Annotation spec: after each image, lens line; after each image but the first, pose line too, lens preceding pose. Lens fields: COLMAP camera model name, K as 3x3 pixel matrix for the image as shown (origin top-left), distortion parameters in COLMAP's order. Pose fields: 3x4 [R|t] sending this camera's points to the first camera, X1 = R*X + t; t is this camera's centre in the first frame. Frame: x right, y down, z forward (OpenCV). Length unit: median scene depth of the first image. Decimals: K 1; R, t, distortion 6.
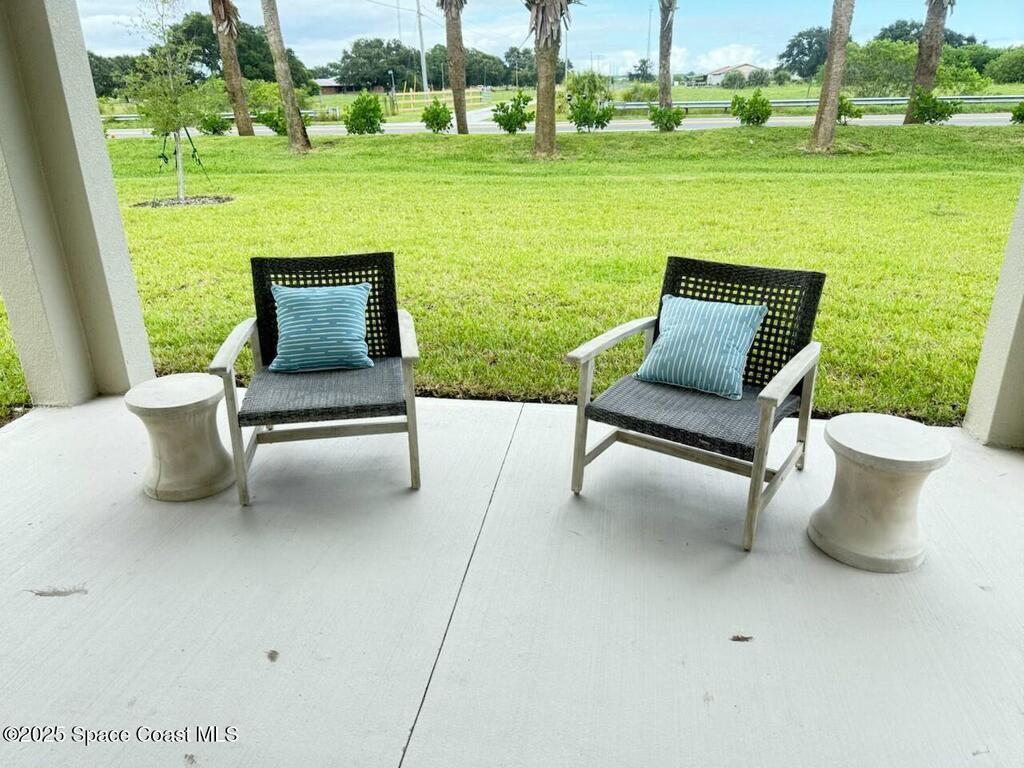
lens RADIAL K [[736.8, 0, 512.0], [0, 736.8, 384.0], [0, 0, 1]] dist [0.002070, -0.006089]
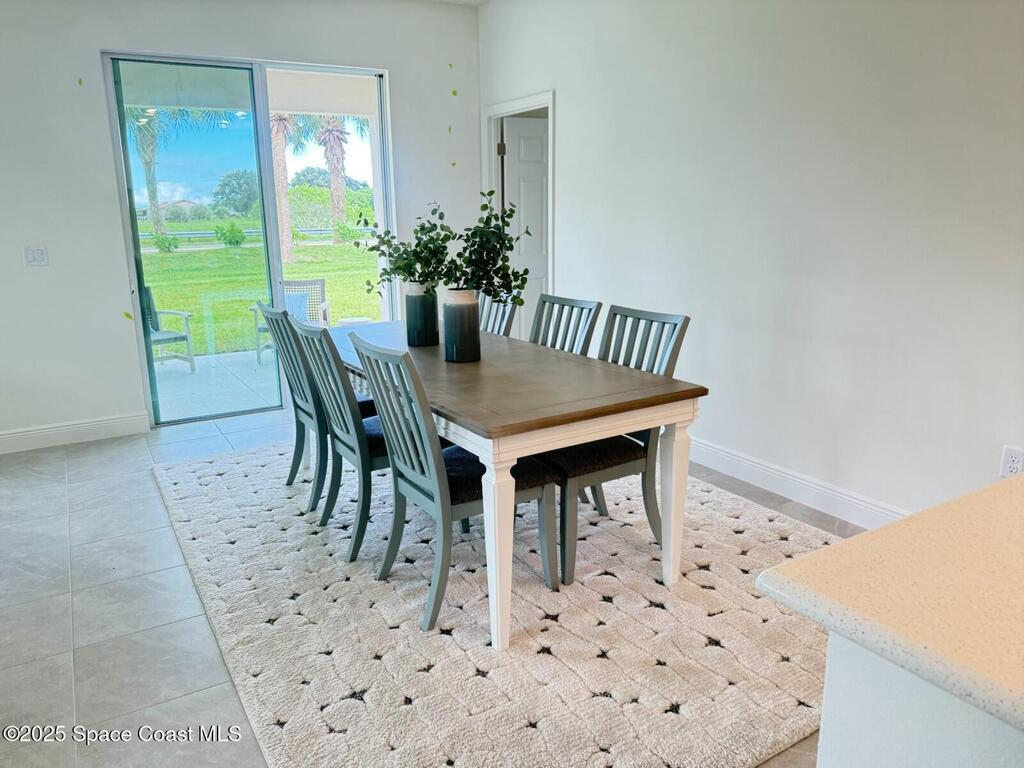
lens RADIAL K [[736.8, 0, 512.0], [0, 736.8, 384.0], [0, 0, 1]] dist [0.002070, -0.006089]
pose [[0.762562, -0.140745, 0.631419, -0.180210], [0.242405, 0.967100, -0.077183, 0.127802], [-0.599782, 0.211916, 0.771591, -0.317041]]
